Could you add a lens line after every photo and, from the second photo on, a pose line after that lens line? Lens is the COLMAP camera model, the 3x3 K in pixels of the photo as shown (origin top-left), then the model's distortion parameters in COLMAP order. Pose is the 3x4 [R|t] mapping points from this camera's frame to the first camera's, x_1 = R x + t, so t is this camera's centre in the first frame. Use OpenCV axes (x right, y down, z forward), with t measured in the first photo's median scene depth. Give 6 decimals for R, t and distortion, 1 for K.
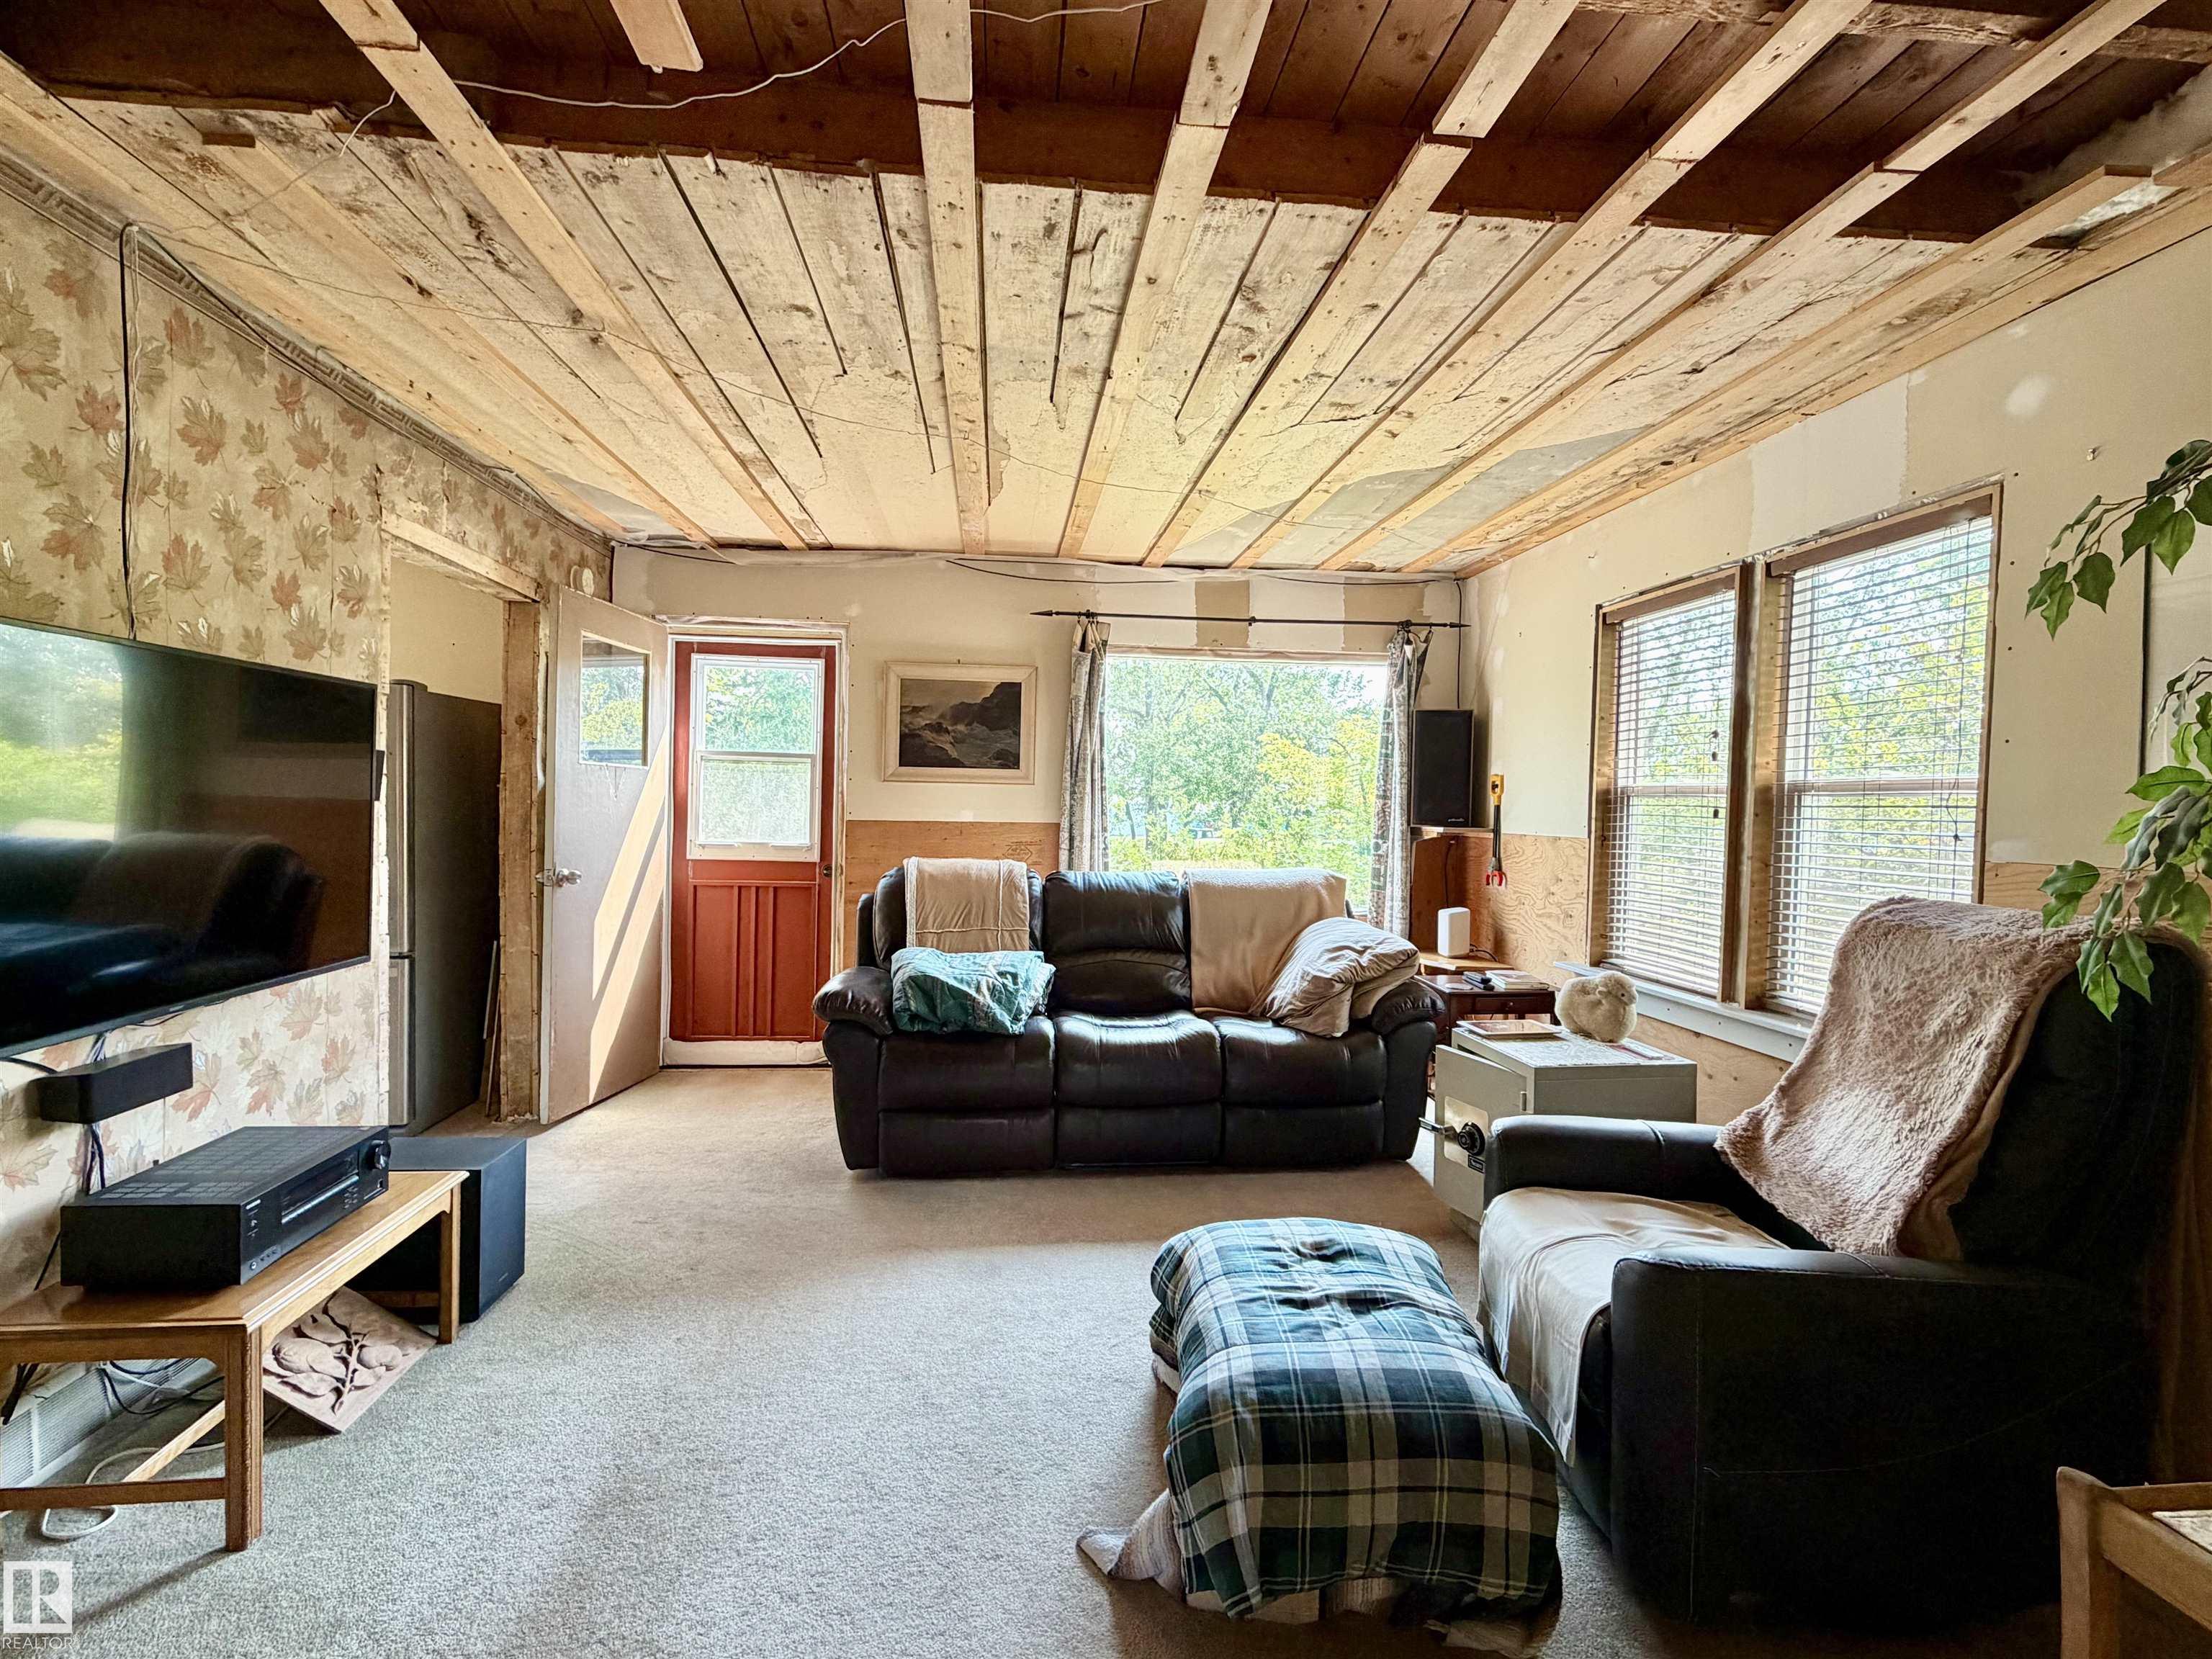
lens RADIAL K [[1029.9, 0, 1098.8], [0, 1029.9, 828.8], [0, 0, 1]] dist [-0.000560, -0.000685]
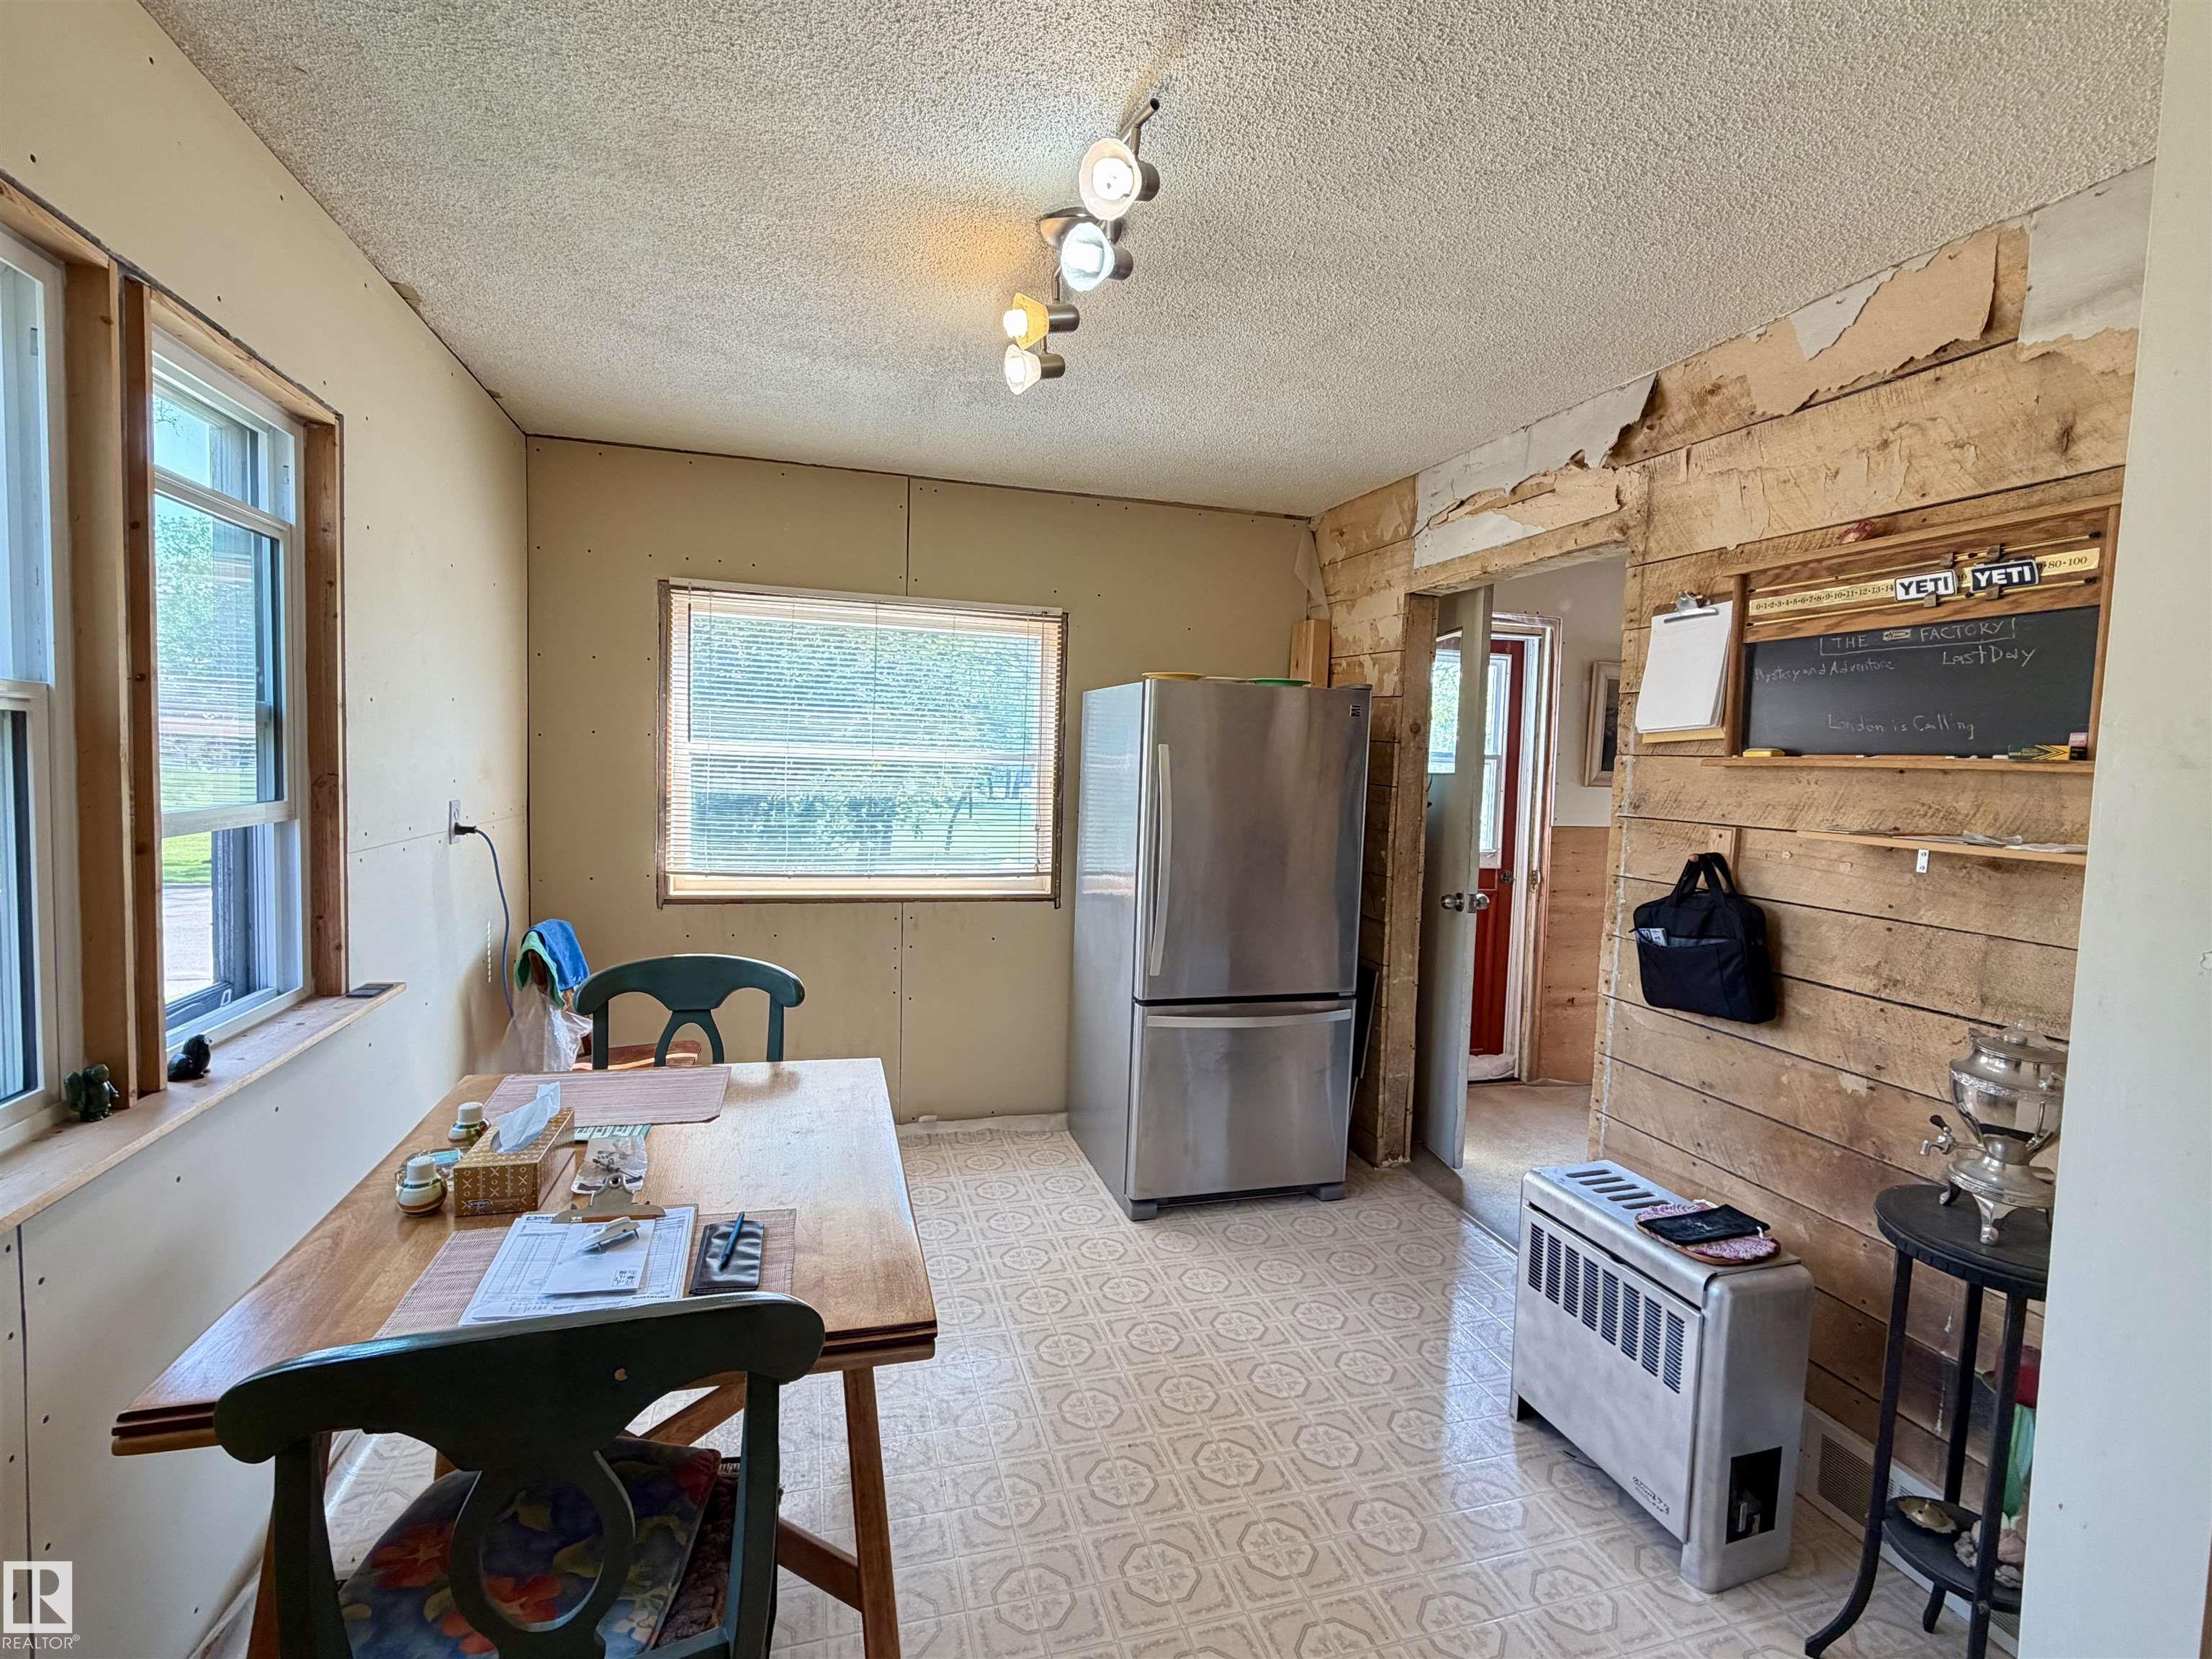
lens RADIAL K [[1029.9, 0, 1098.8], [0, 1029.9, 828.8], [0, 0, 1]] dist [-0.000560, -0.000685]
pose [[0.983670, -0.002659, 0.179964, -1.126250], [-0.004157, 0.999288, 0.037488, -0.054267], [-0.179935, -0.037624, 0.982959, 0.184071]]
